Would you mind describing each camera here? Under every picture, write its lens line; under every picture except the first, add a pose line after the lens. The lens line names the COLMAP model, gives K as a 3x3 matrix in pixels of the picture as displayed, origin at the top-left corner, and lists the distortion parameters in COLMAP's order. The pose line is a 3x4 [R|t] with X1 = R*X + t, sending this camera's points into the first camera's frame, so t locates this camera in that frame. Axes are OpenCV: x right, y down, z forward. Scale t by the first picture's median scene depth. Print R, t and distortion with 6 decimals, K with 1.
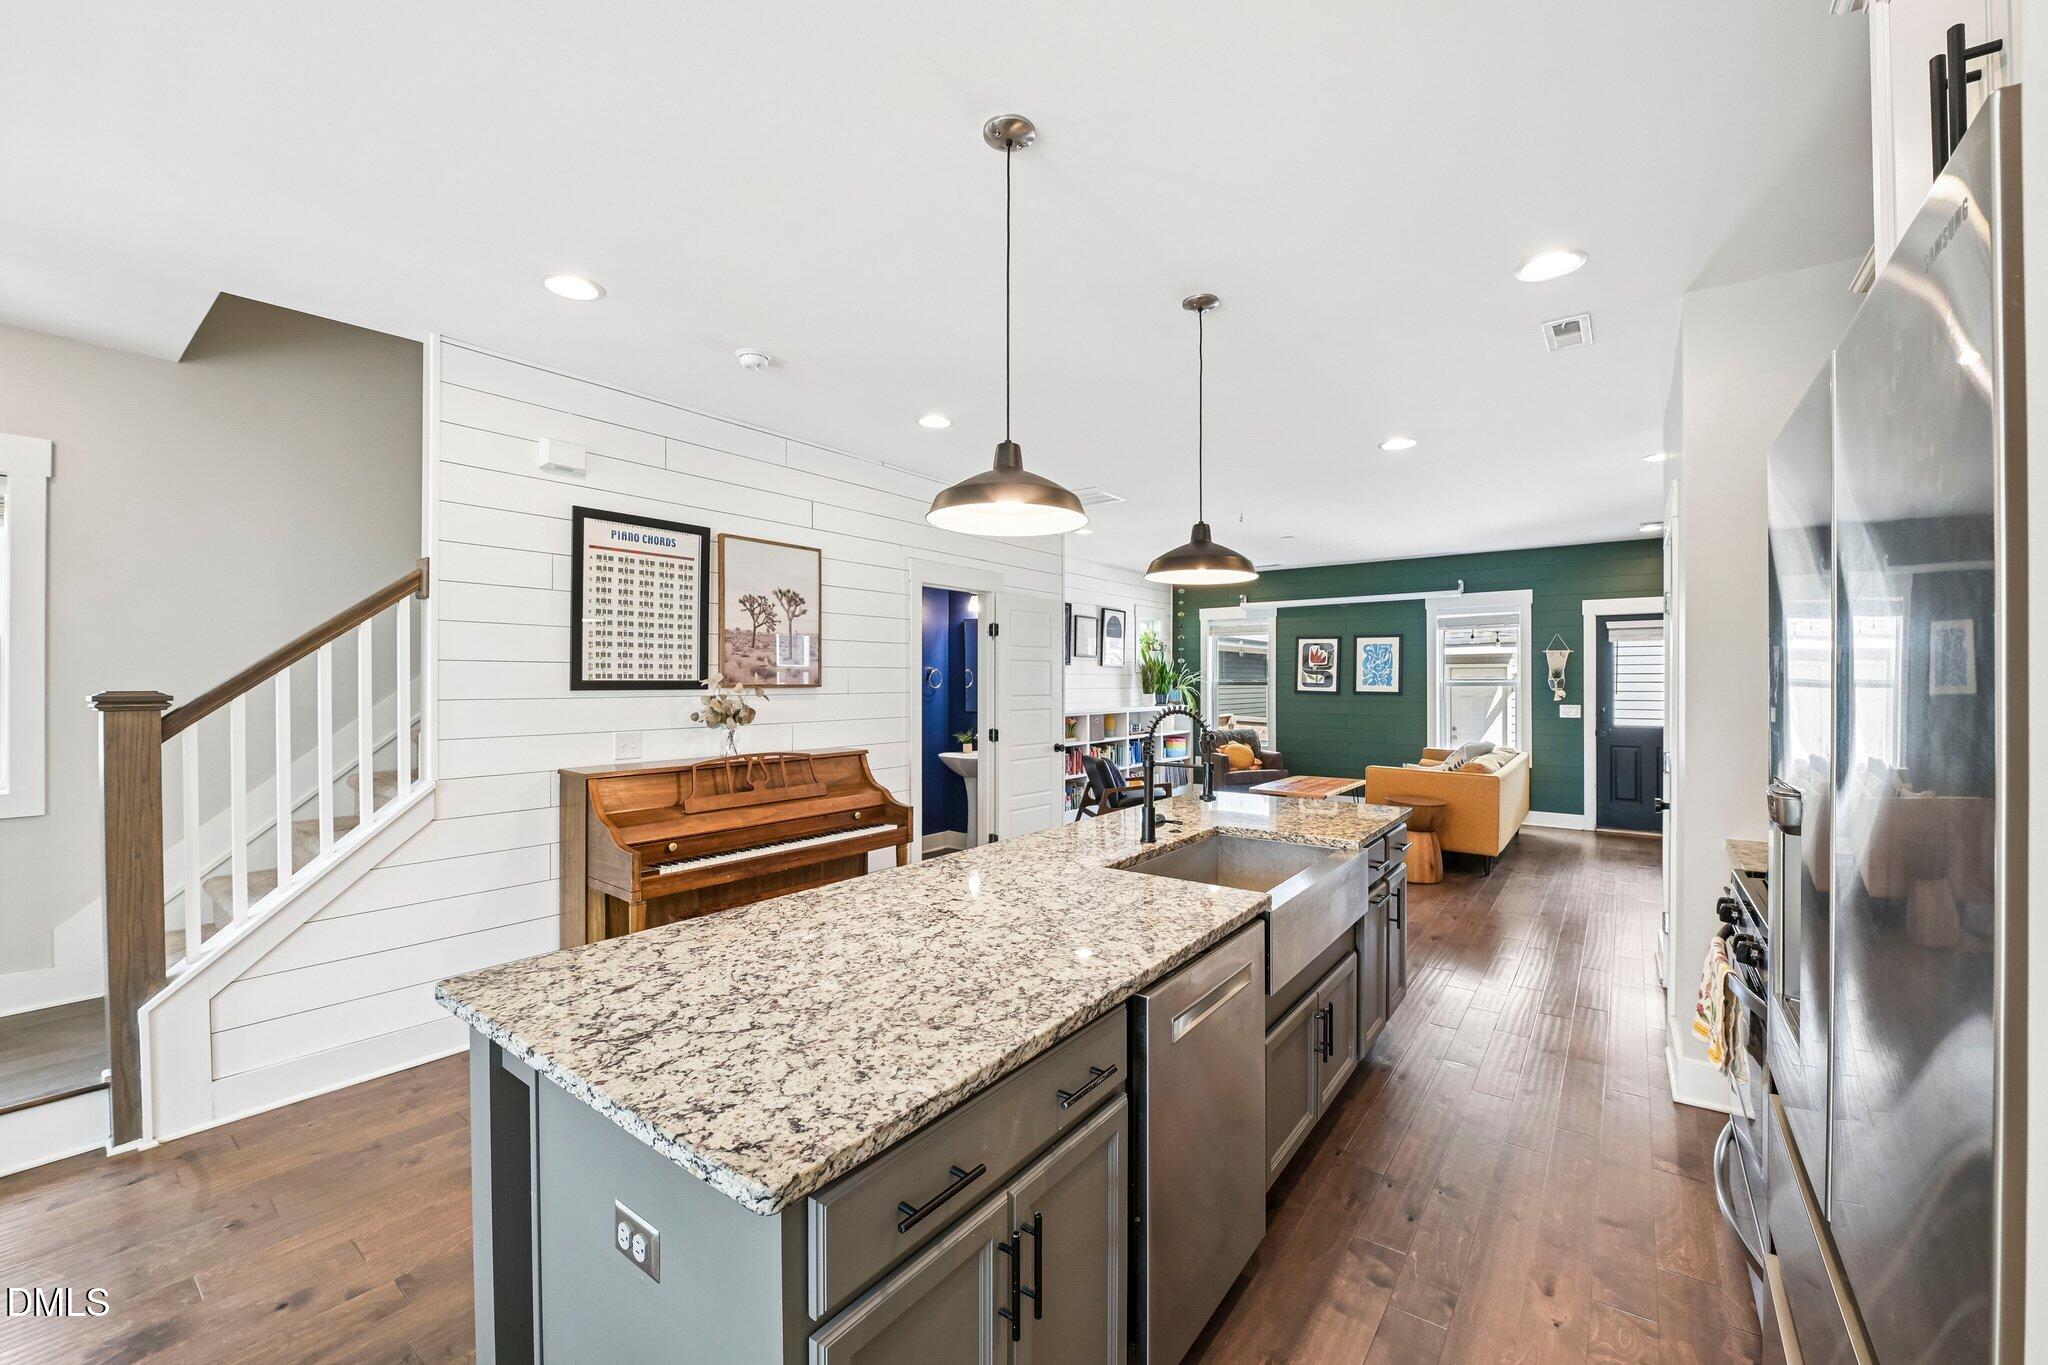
lens RADIAL K [[809.5, 0, 1025.8], [0, 809.5, 684.4], [0, 0, 1]] dist [-0.016859, -0.001383]
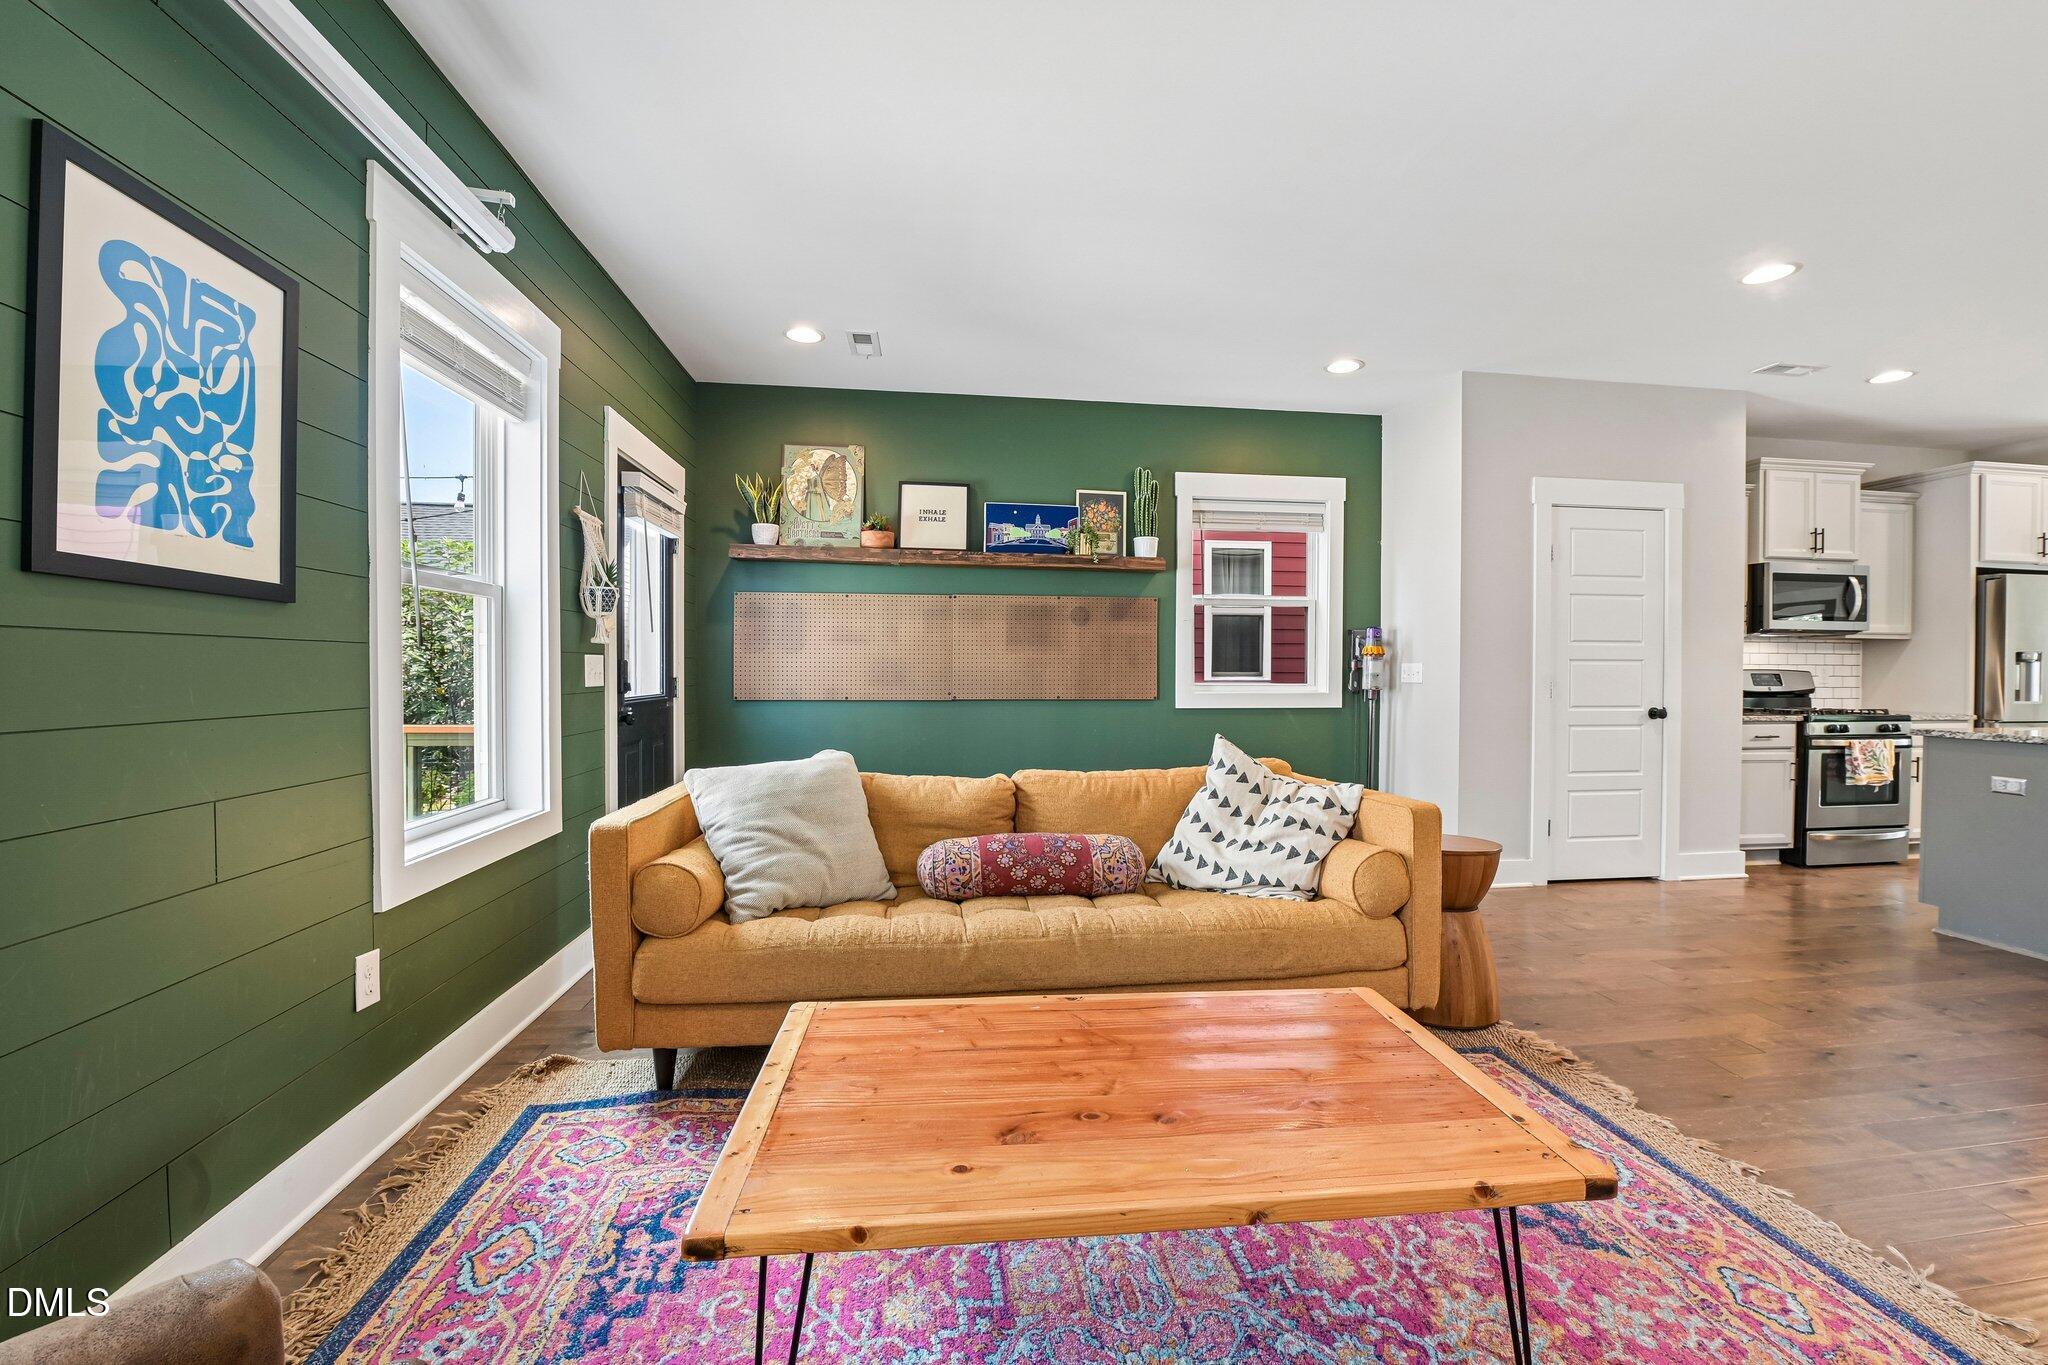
lens RADIAL K [[809.5, 0, 1032.5], [0, 809.5, 682.1], [0, 0, 1]] dist [-0.016859, -0.001383]
pose [[-0.699803, -0.012189, 0.714232, 0.406257], [-0.001664, 0.999880, 0.015434, 0.057652], [-0.714334, 0.009612, -0.699739, 1.972654]]
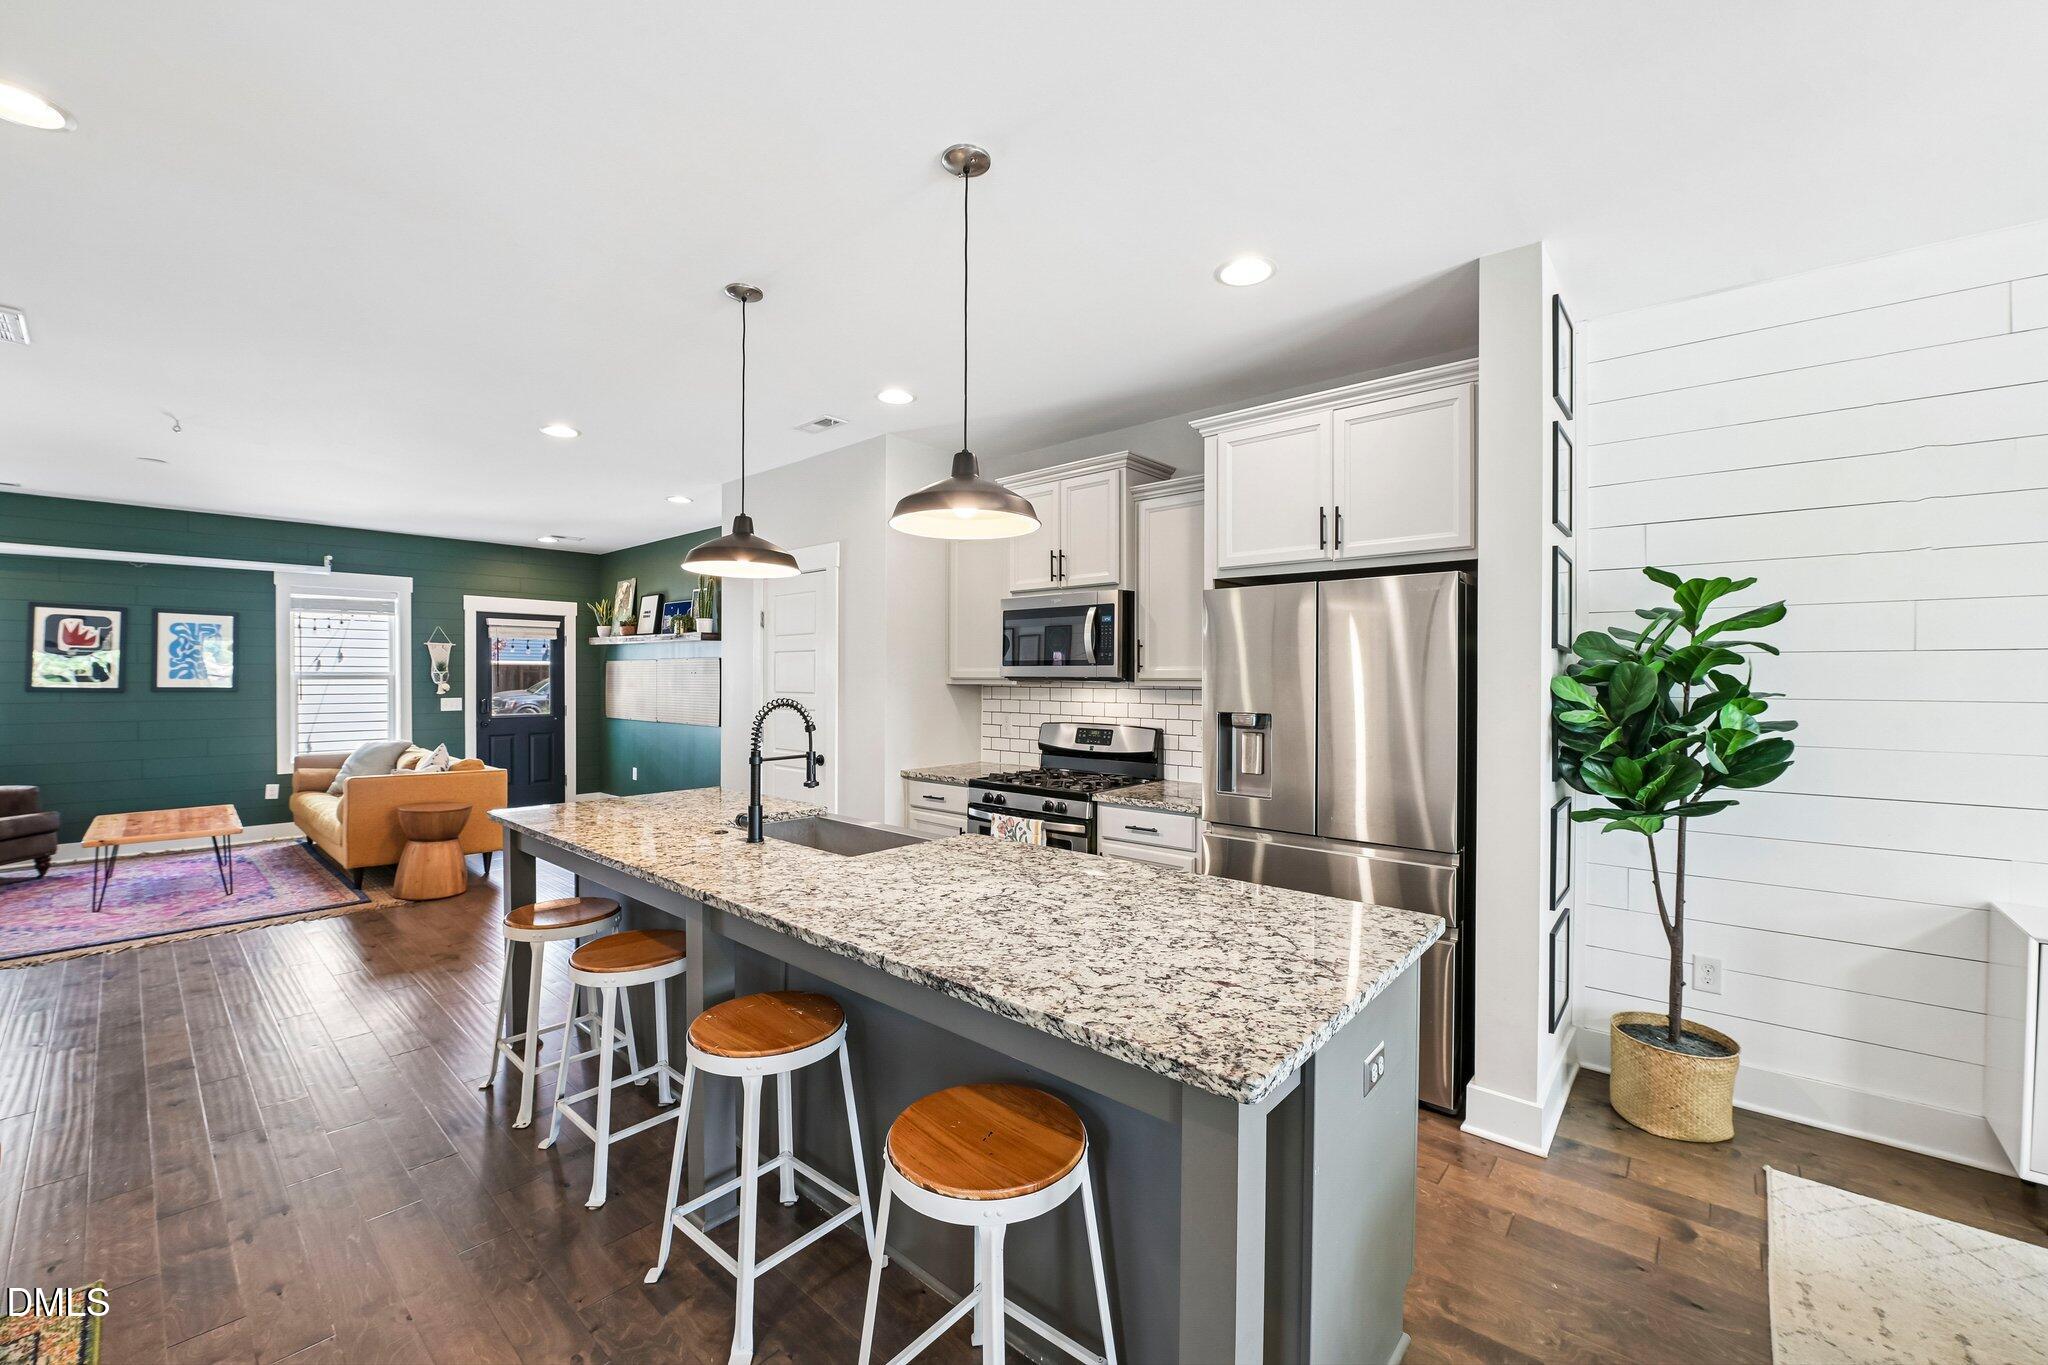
lens RADIAL K [[809.5, 0, 1033.3], [0, 809.5, 674.9], [0, 0, 1]] dist [-0.016859, -0.001383]
pose [[0.067733, 0.002174, 0.997701, -0.475053], [0.000805, 0.999997, -0.002233, -0.000909], [-0.997703, 0.000954, 0.067732, 0.366110]]
